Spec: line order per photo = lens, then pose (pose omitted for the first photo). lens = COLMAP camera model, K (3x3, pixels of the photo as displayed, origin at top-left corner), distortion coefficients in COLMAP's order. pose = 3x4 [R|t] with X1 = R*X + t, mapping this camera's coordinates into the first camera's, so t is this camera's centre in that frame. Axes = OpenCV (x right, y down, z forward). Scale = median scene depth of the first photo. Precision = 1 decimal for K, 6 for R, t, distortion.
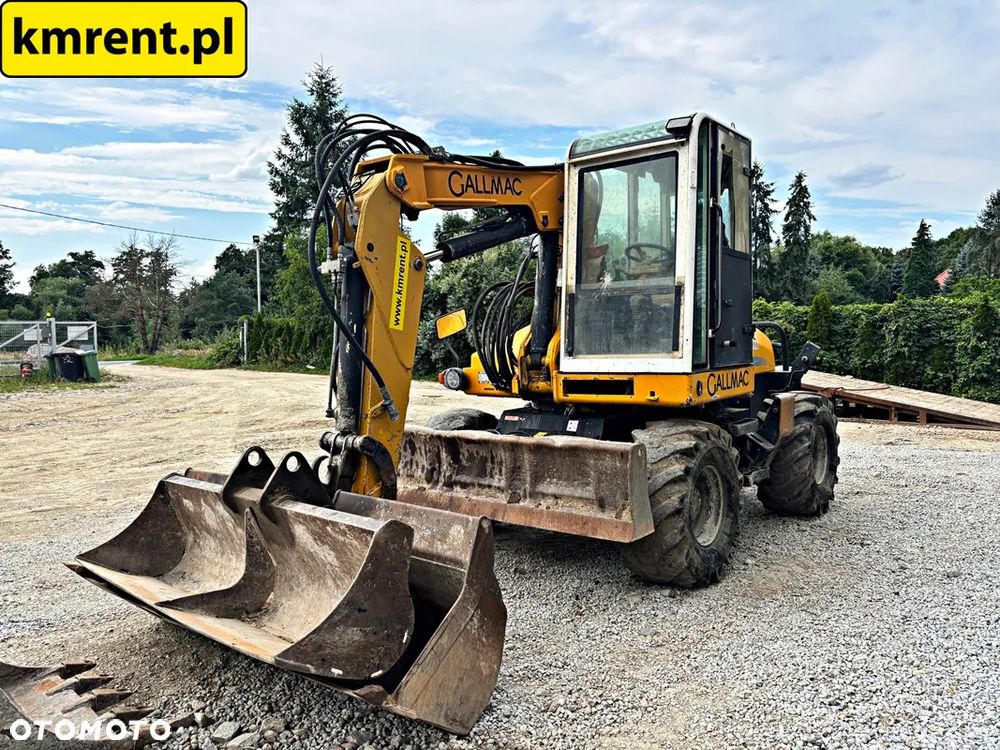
lens RADIAL K [[759.7, 0, 504.4], [0, 759.7, 376.8], [0, 0, 1]] dist [0.017902, -0.011798]
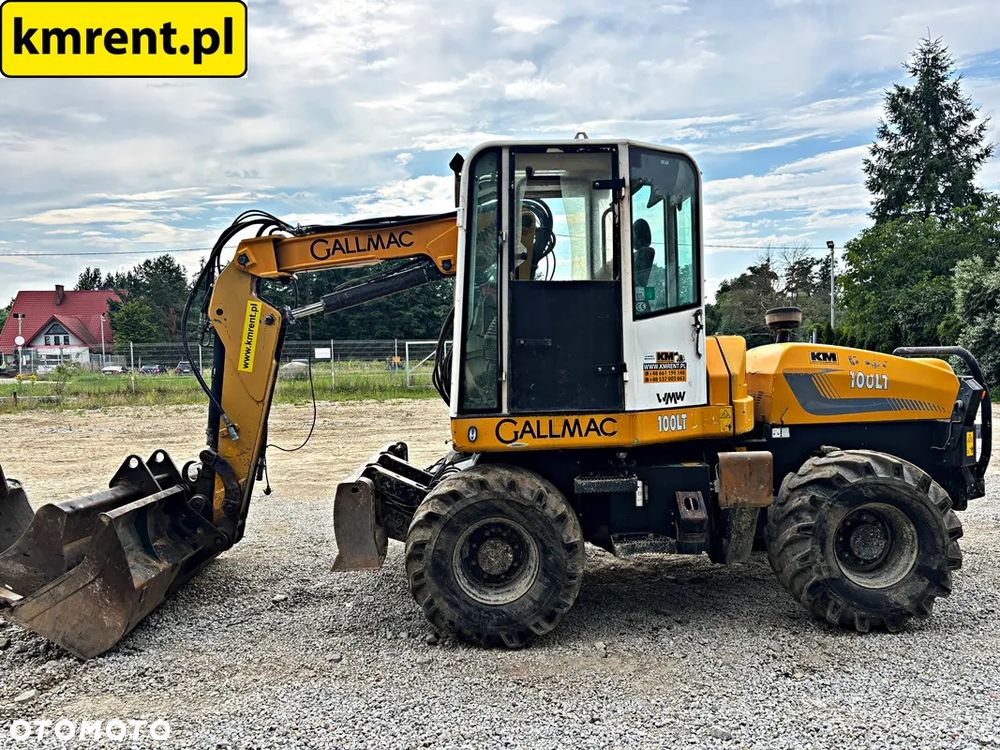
lens RADIAL K [[758.9, 0, 508.1], [0, 758.9, 374.1], [0, 0, 1]] dist [0.053310, -0.068273]
pose [[0.658020, 0.020382, -0.752724, 0.879406], [-0.027007, 0.999629, 0.003459, -0.056746], [0.752516, 0.018053, 0.658327, 0.358613]]
